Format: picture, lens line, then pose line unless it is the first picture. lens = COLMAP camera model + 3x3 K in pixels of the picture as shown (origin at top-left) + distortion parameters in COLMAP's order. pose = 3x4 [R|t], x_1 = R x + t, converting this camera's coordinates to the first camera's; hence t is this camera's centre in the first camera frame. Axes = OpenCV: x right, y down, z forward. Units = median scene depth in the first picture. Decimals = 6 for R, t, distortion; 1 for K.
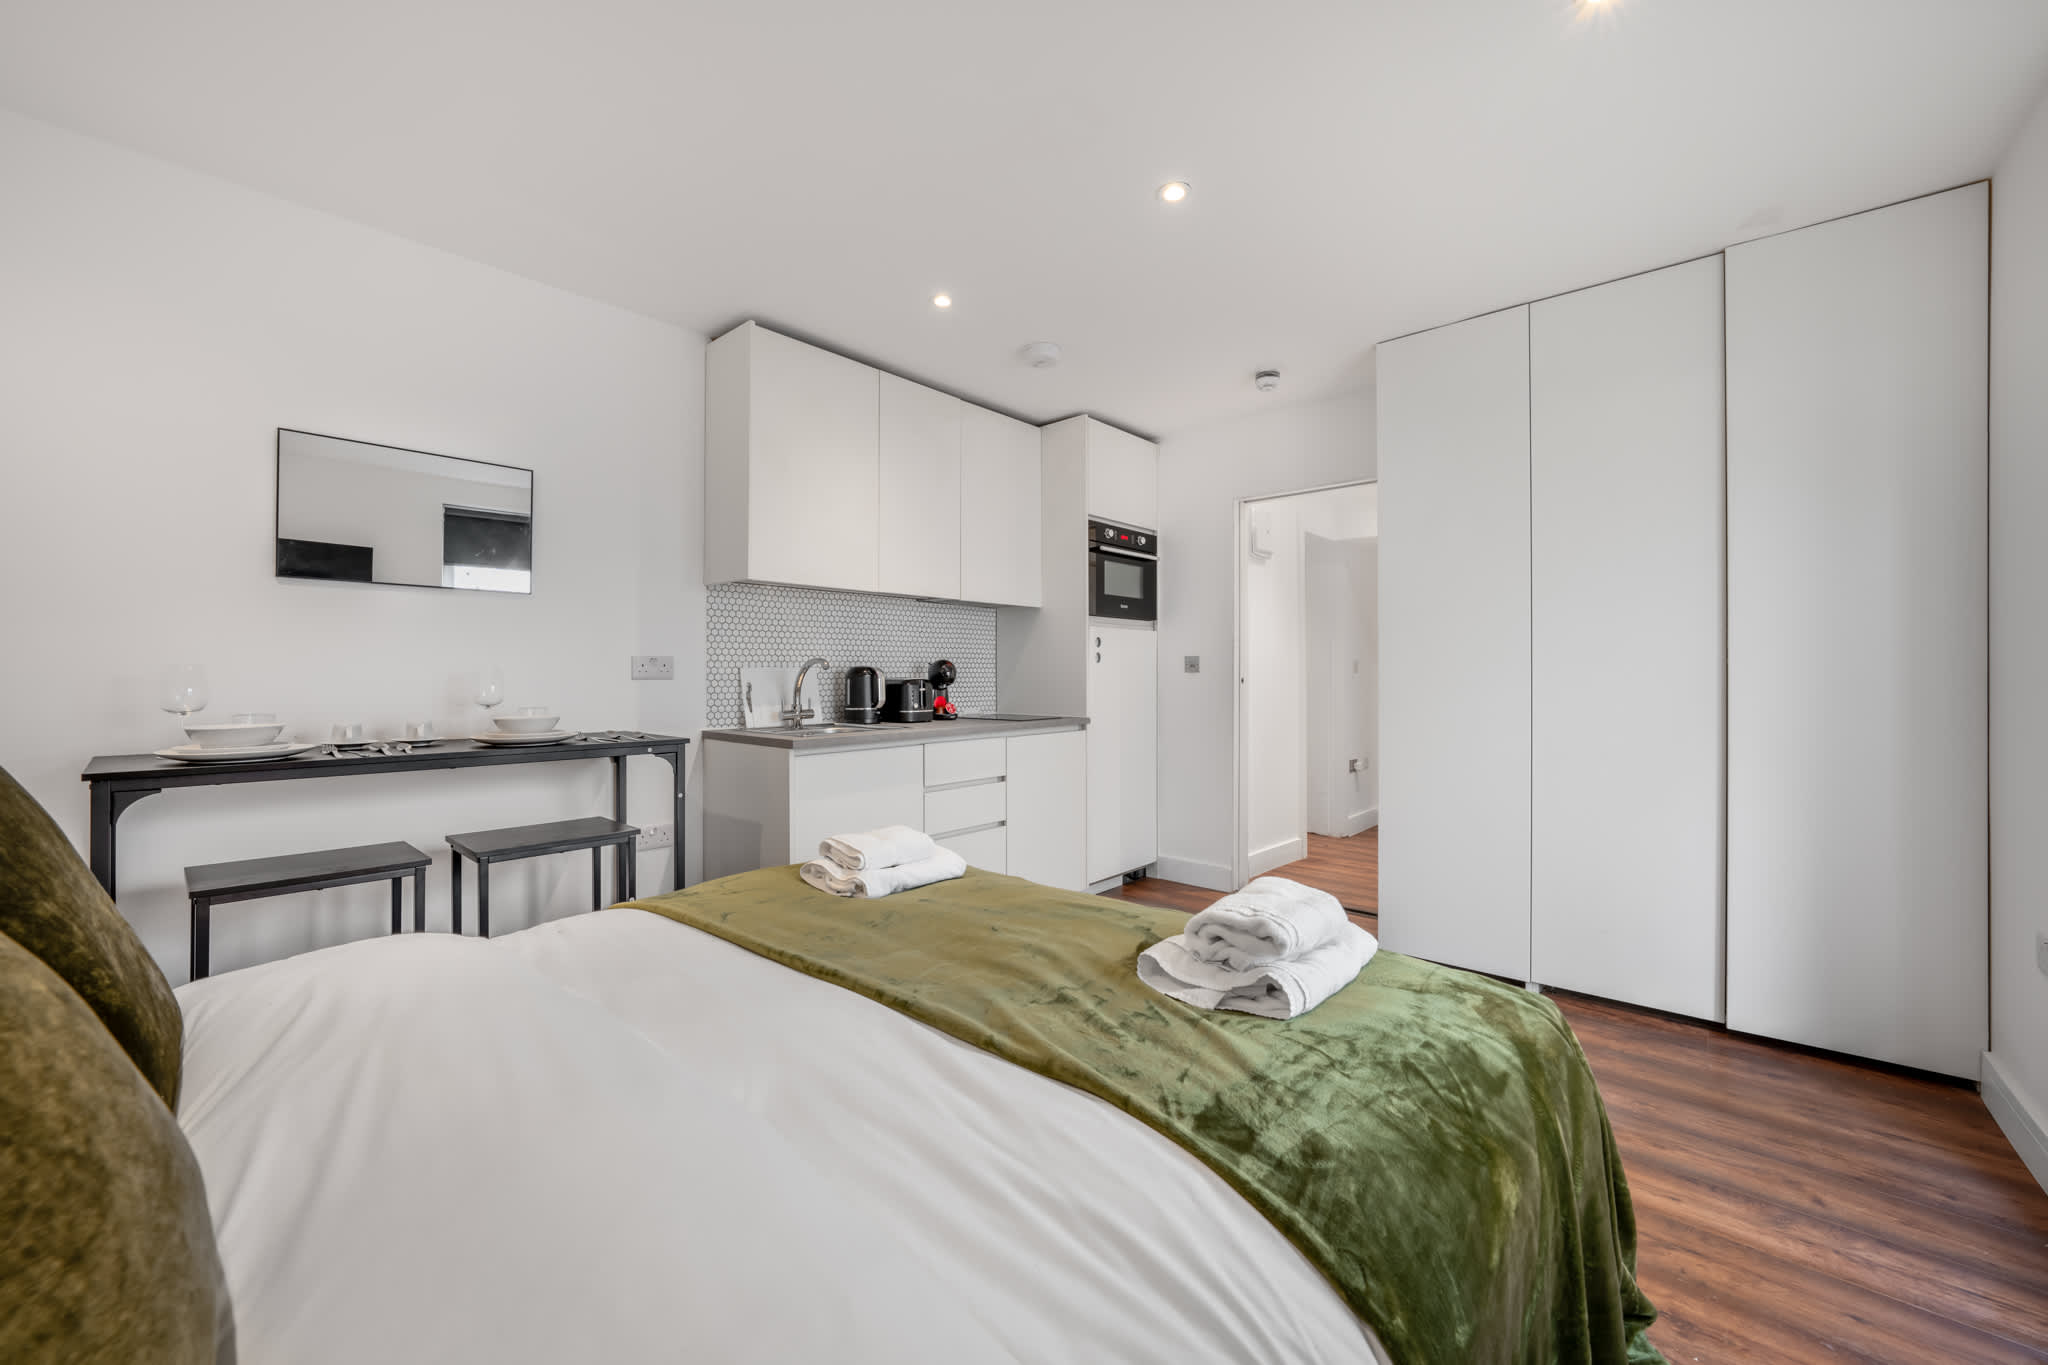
lens RADIAL K [[788.6, 0, 1029.2], [0, 788.6, 674.0], [0, 0, 1]] dist [-0.005492, 0.003696]
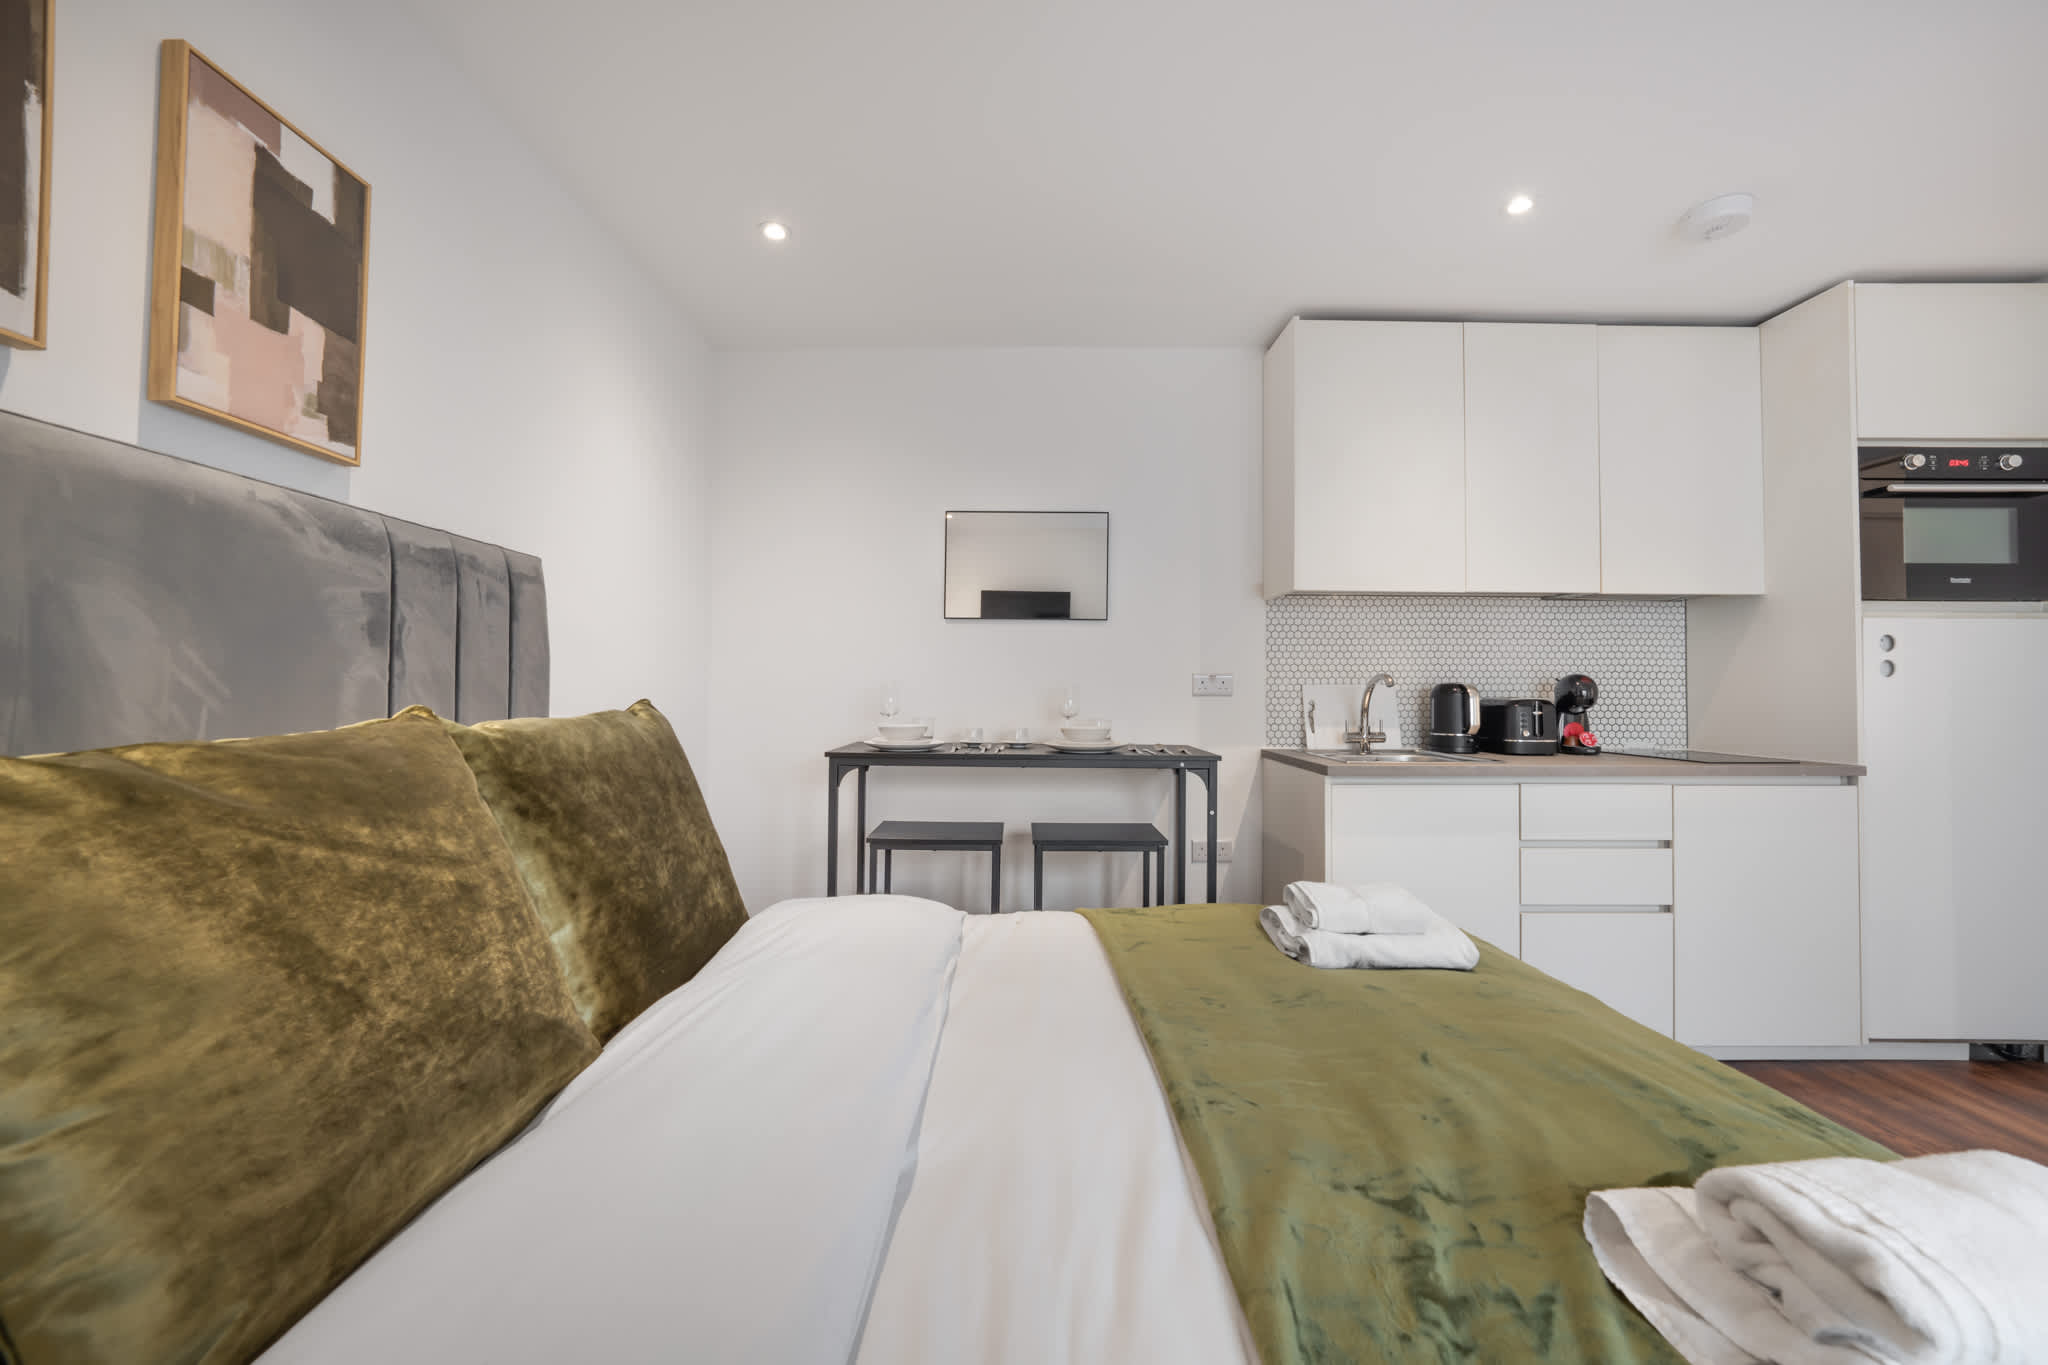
lens RADIAL K [[788.6, 0, 1029.2], [0, 788.6, 674.0], [0, 0, 1]] dist [-0.005492, 0.003696]
pose [[0.673262, -0.010286, -0.739332, 0.110135], [-0.006677, 0.999778, -0.019990, 0.000118], [0.739374, 0.018395, 0.673044, 0.121657]]
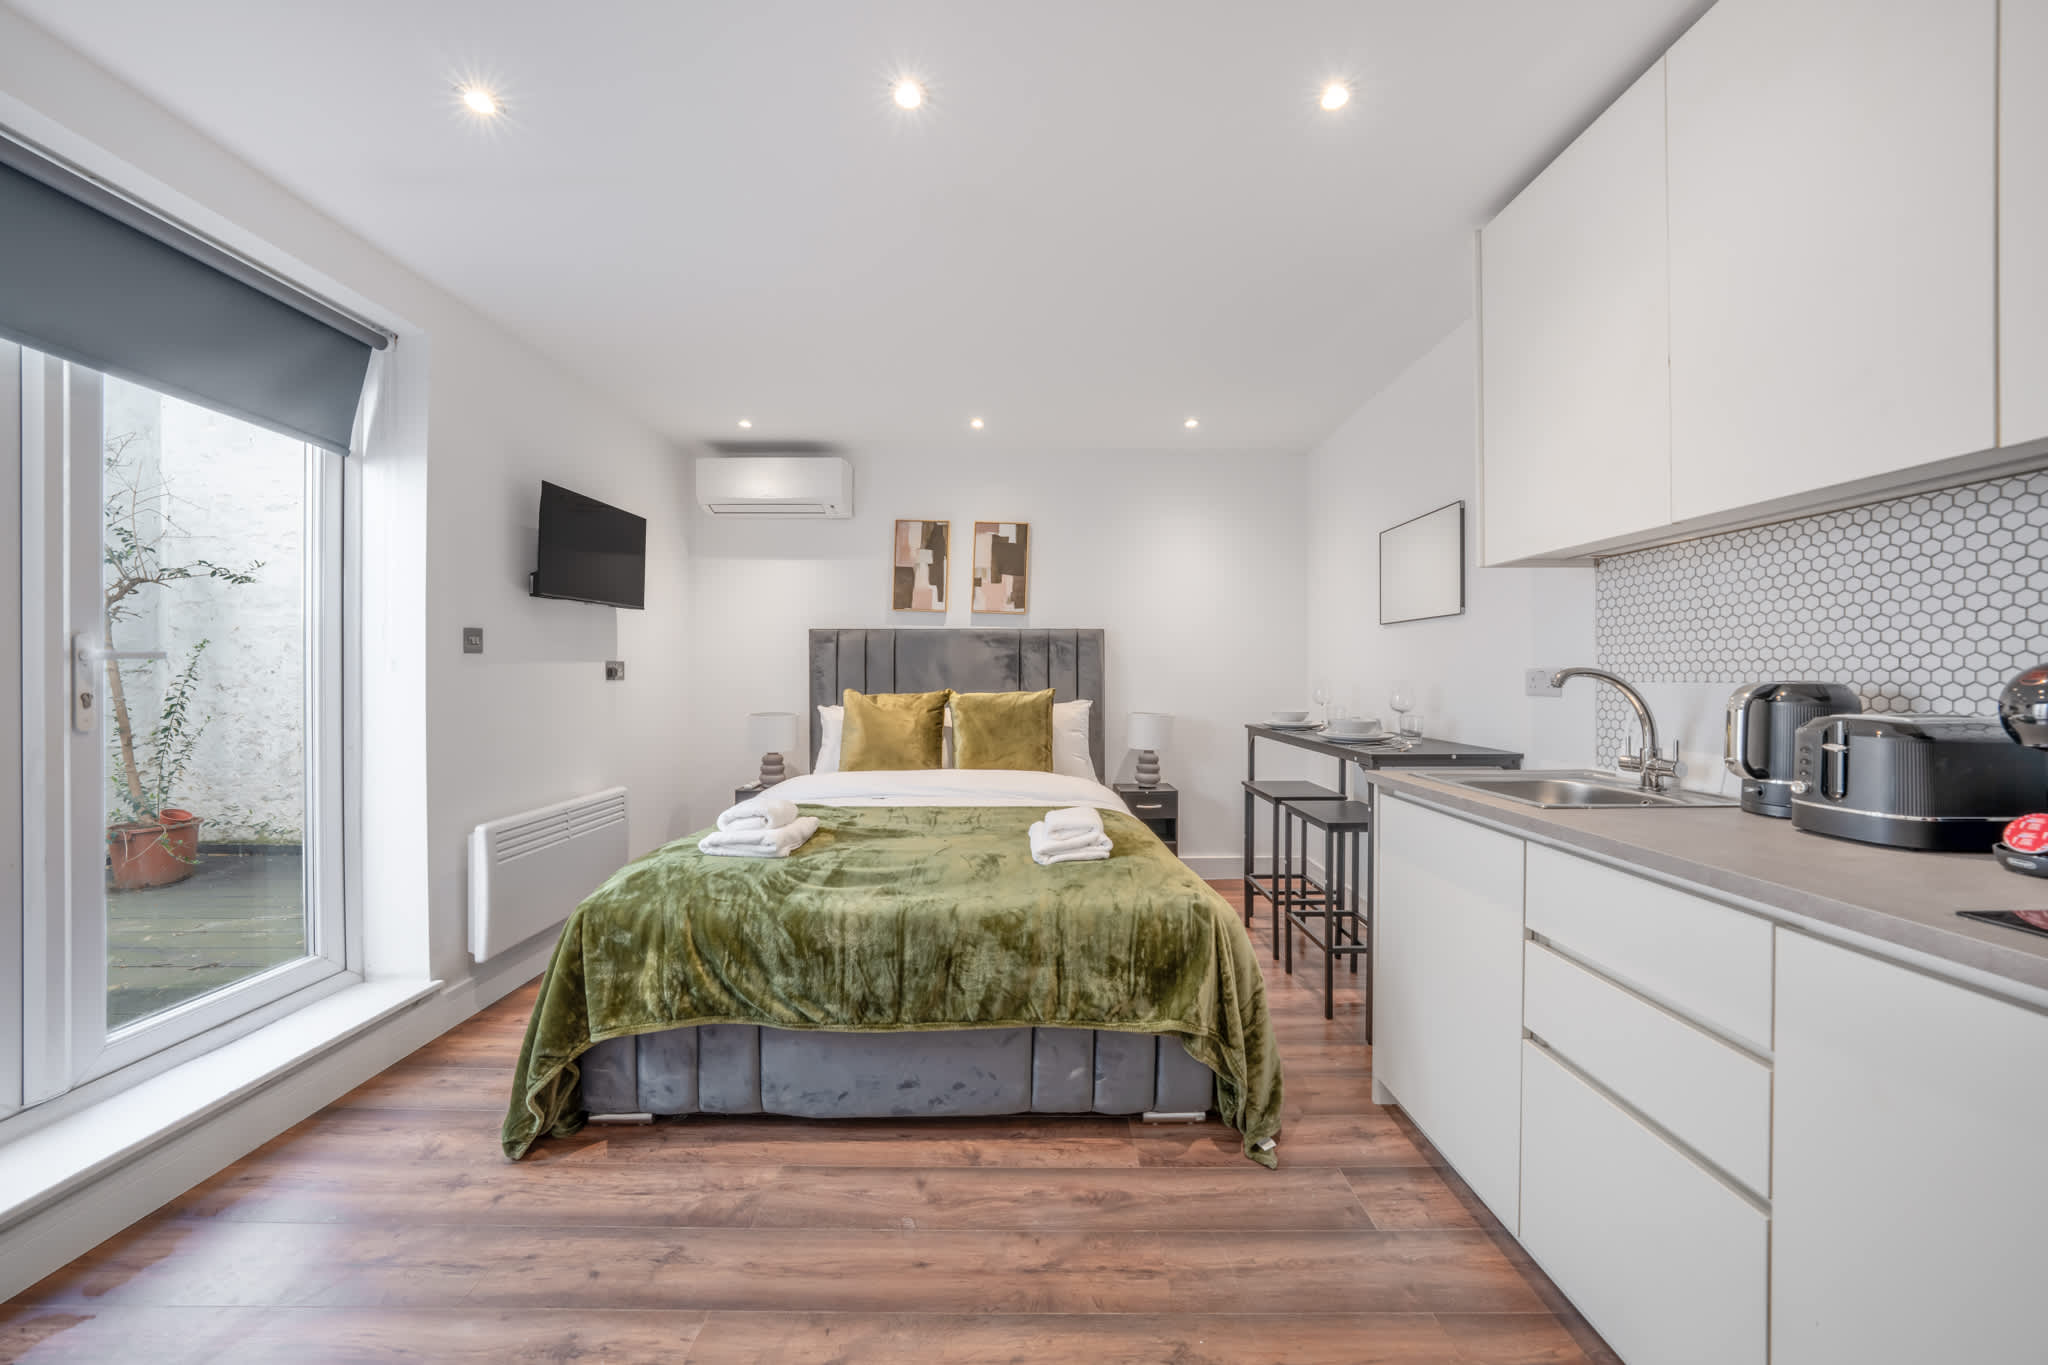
lens RADIAL K [[723.2, 0, 1024.1], [0, 723.2, 674.0], [0, 0, 1]] dist [-0.000897, 0.000036]
pose [[-0.743872, 0.001017, -0.668321, 0.395502], [0.000892, 0.999999, 0.000529, -0.015936], [0.668321, -0.000203, -0.743873, 1.097169]]
